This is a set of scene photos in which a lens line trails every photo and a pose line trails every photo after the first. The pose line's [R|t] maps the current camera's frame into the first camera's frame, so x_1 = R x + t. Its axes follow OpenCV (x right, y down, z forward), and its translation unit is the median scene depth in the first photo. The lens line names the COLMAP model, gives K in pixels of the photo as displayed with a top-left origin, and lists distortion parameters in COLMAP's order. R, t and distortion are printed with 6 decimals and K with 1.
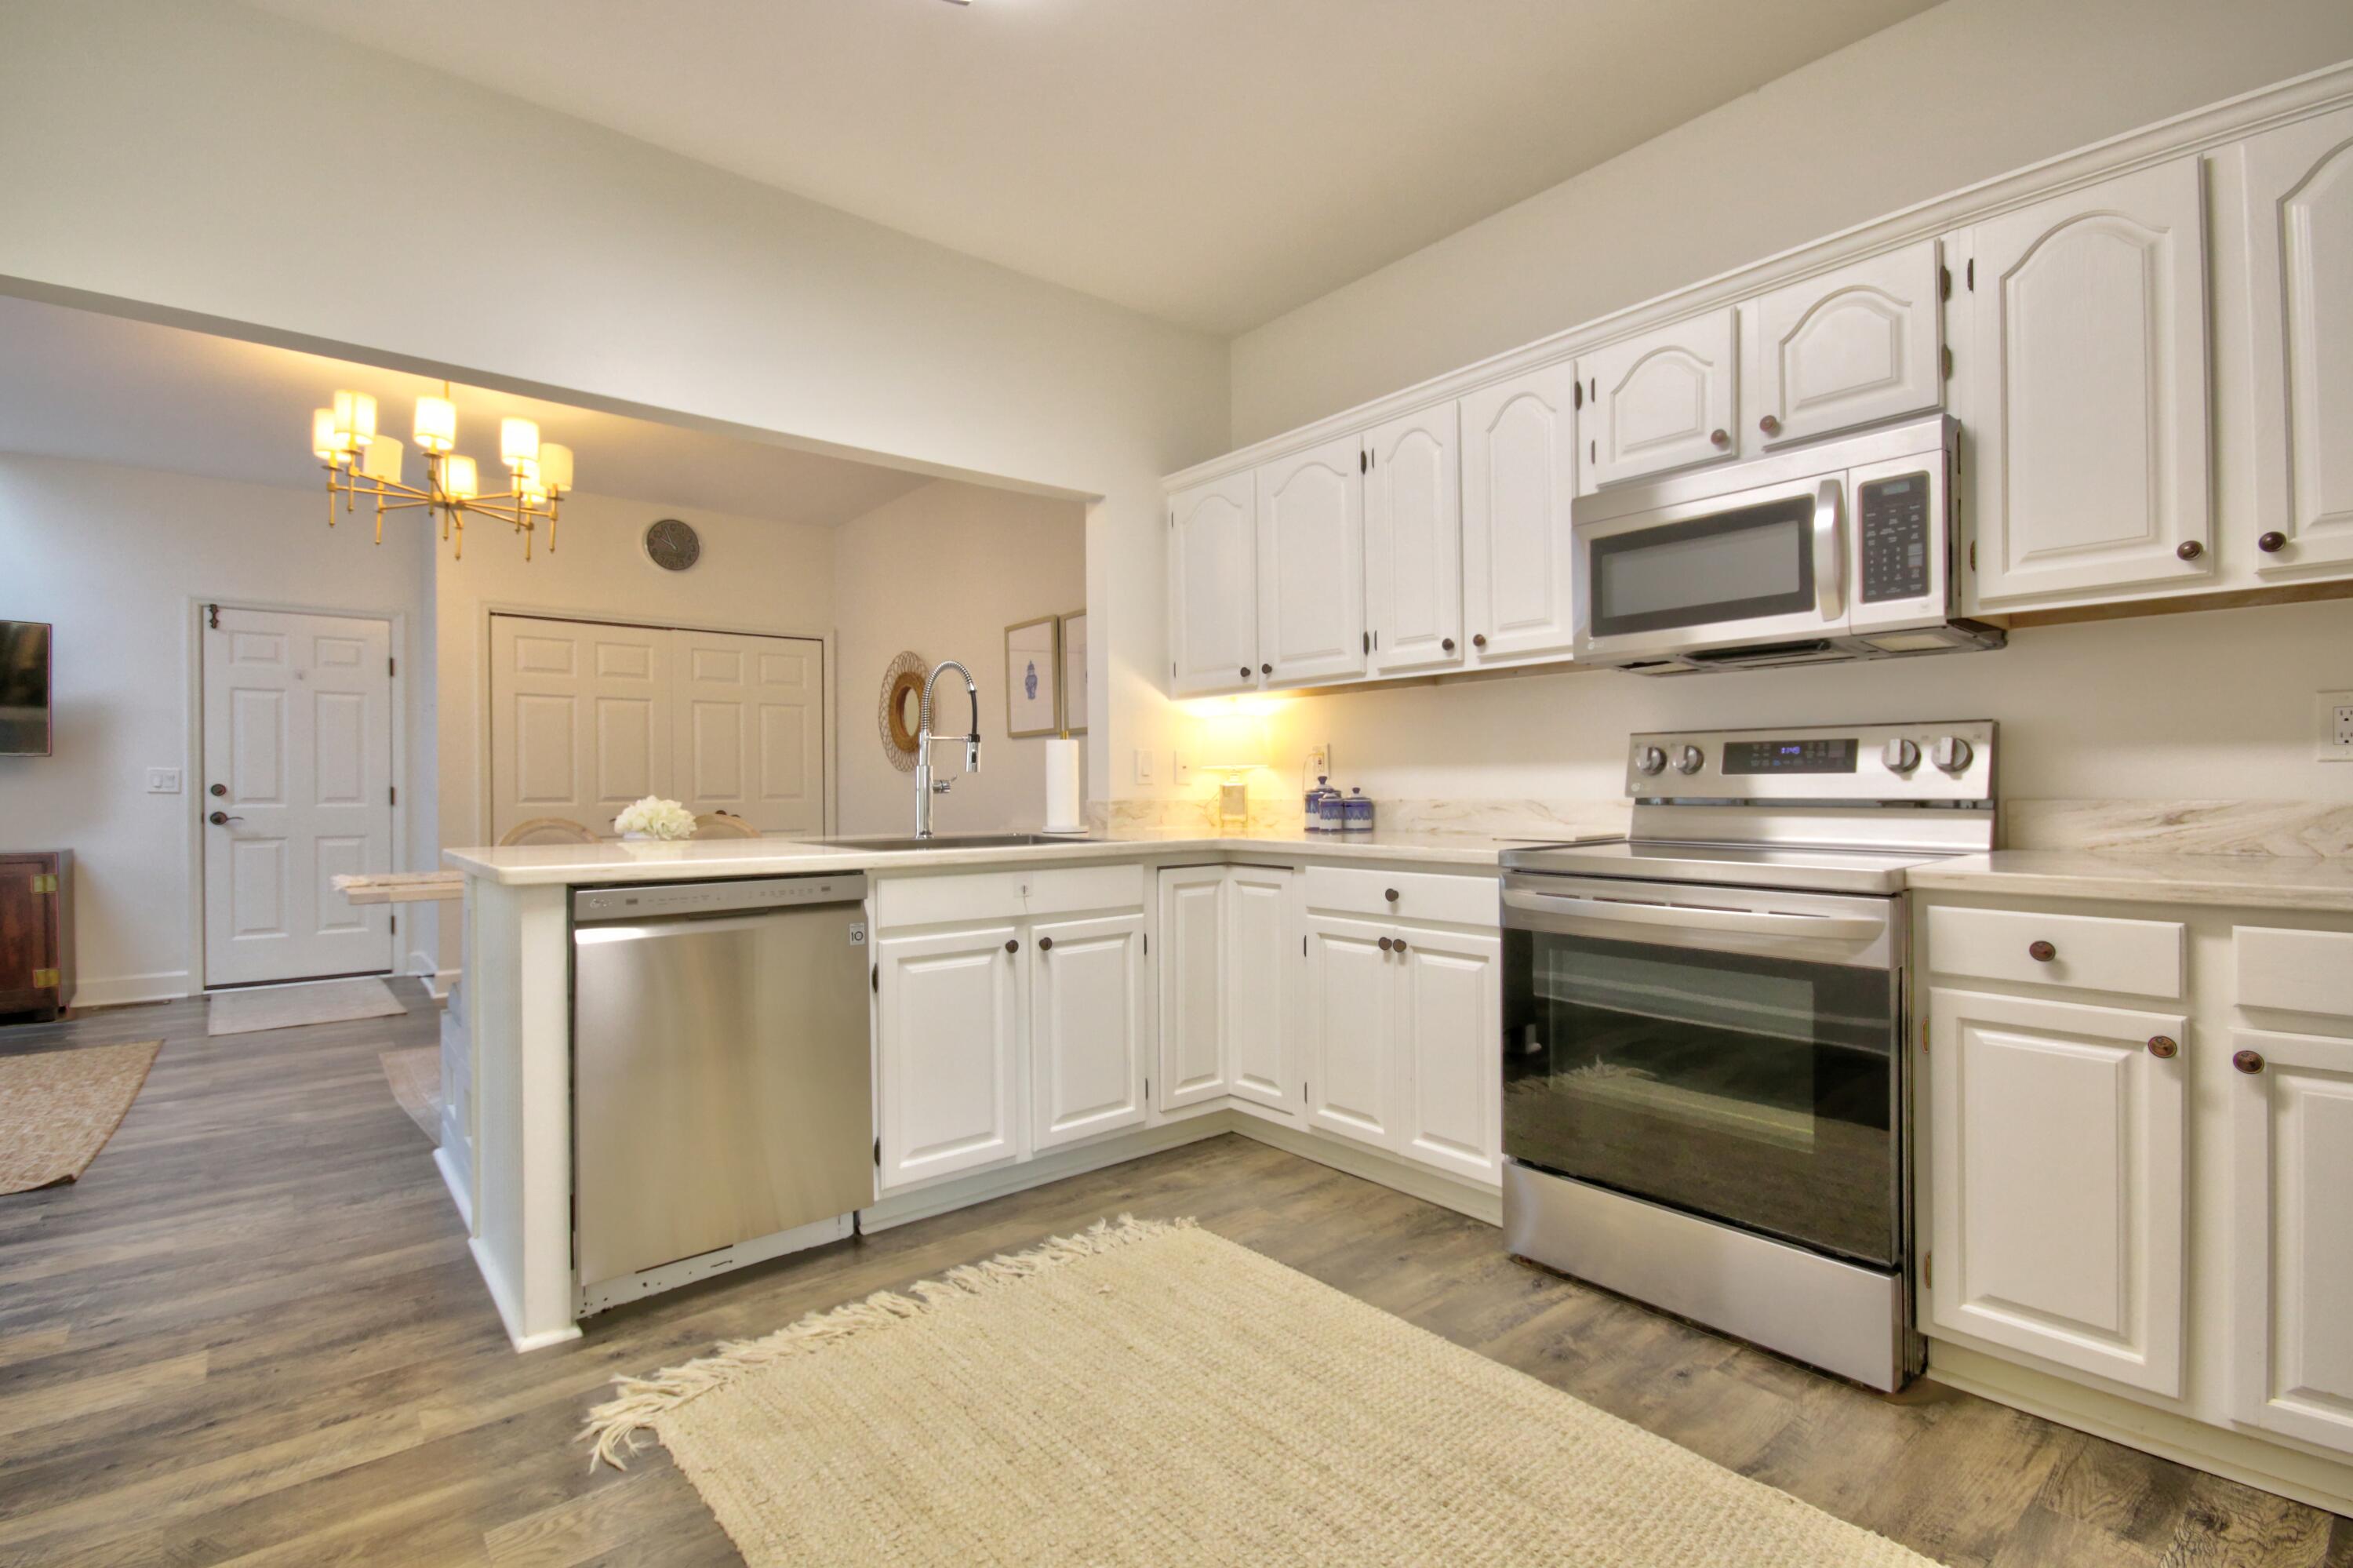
lens RADIAL K [[1078.3, 0, 1165.1], [0, 1078.3, 792.4], [0, 0, 1]] dist [0.007570, -0.009942]
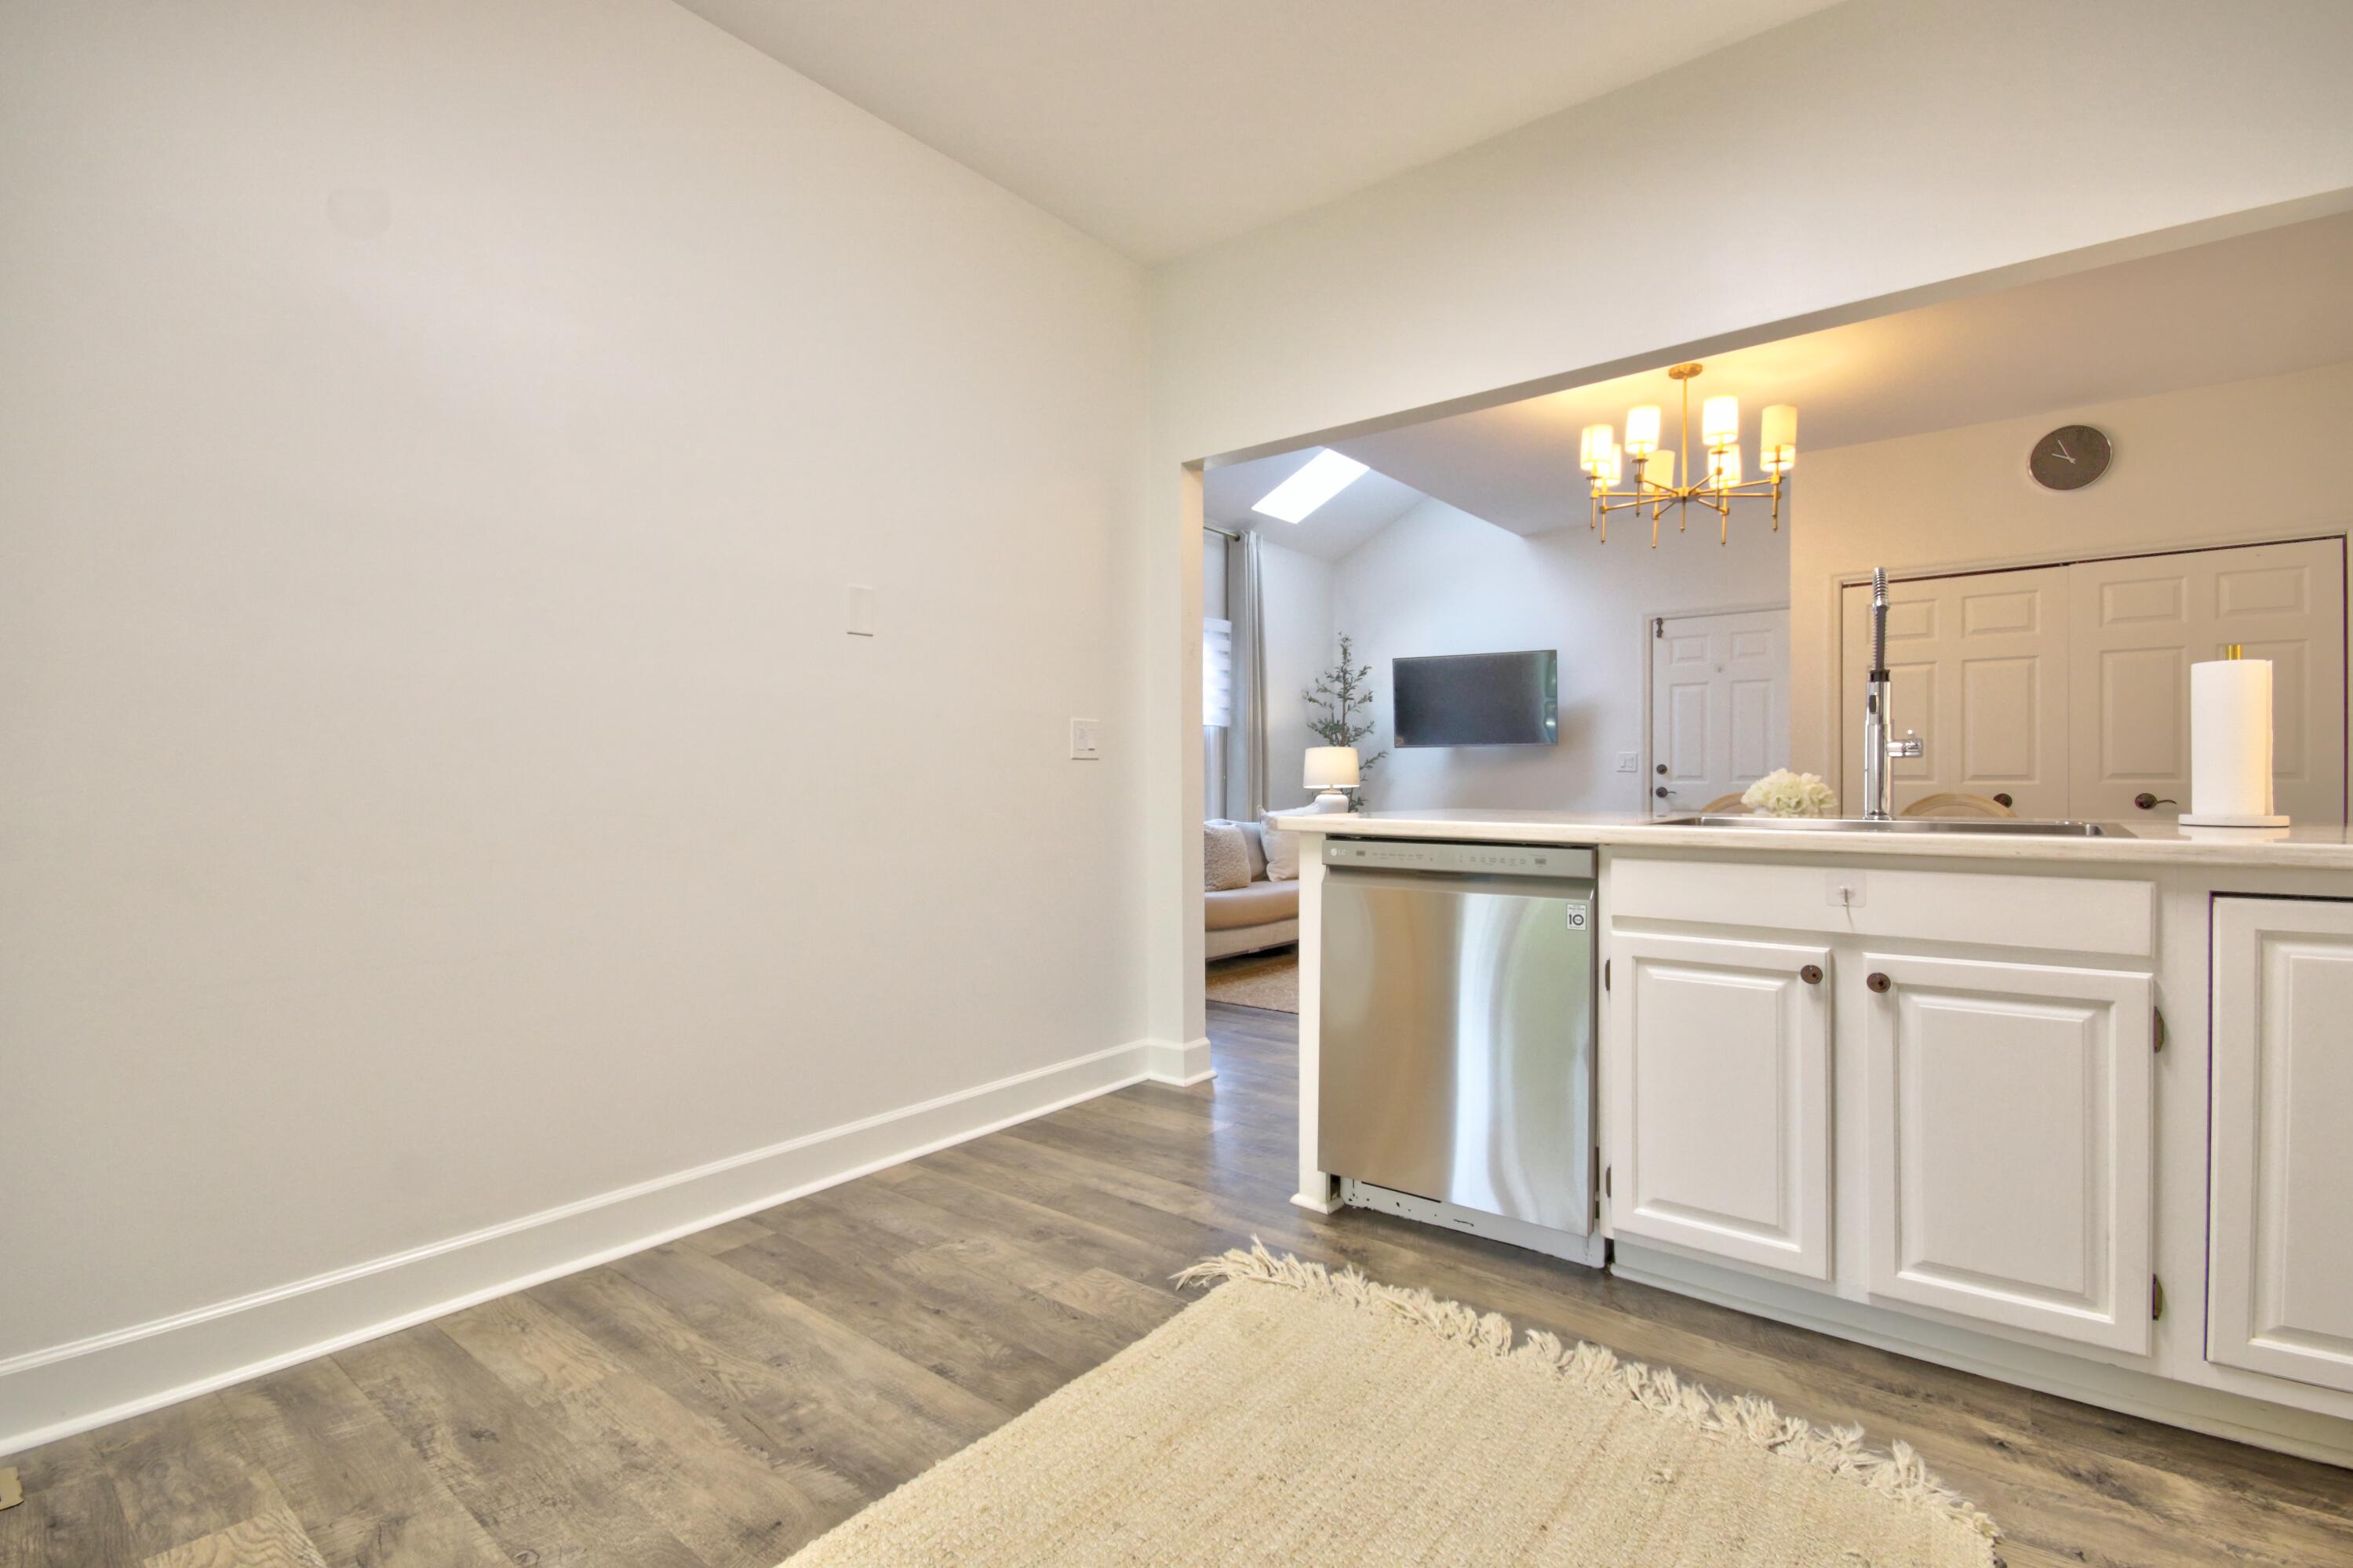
lens RADIAL K [[1078.1, 0, 1171.1], [0, 1078.1, 788.2], [0, 0, 1]] dist [0.007570, -0.009942]
pose [[0.200678, 0.011847, -0.979586, 0.449158], [-0.004565, 0.999927, 0.011158, 0.017631], [0.979647, 0.002233, 0.200717, 0.457559]]
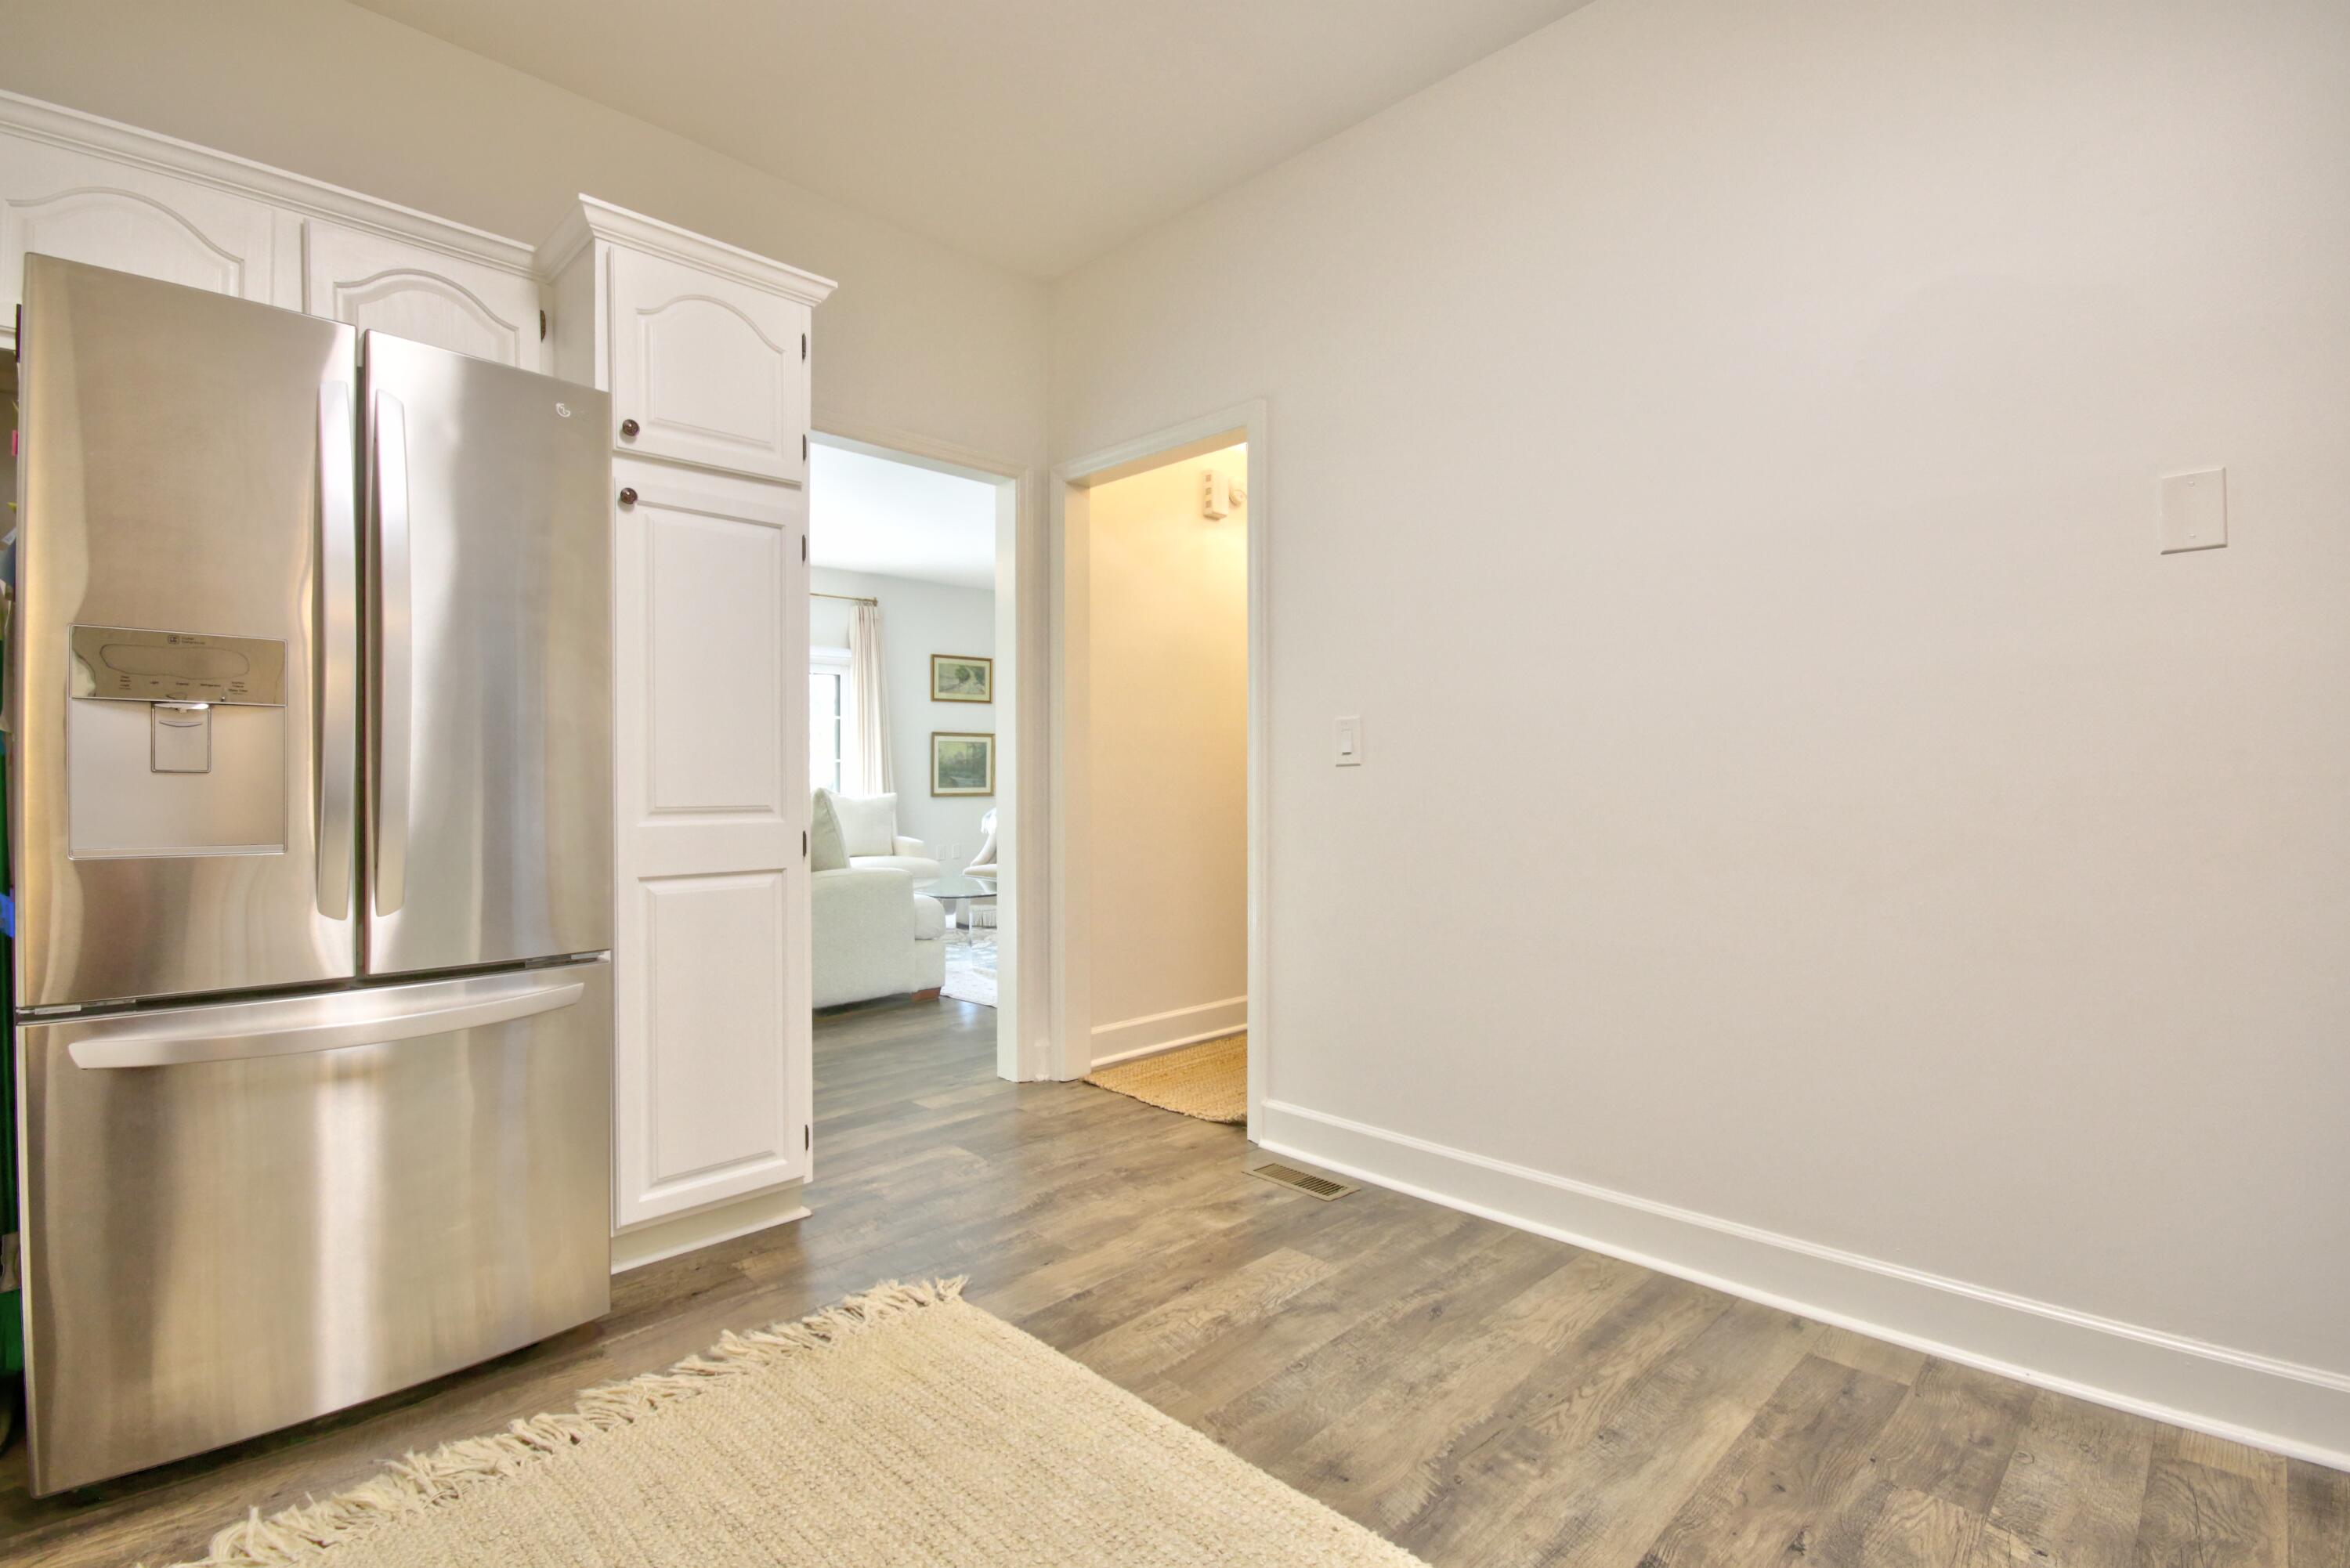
lens RADIAL K [[1076.8, 0, 1159.1], [0, 1076.8, 798.9], [0, 0, 1]] dist [0.007570, -0.009942]
pose [[-0.995954, 0.015973, -0.088430, 0.036502], [0.014669, 0.999774, 0.015374, 0.014875], [0.088655, 0.014014, -0.995964, 0.933579]]
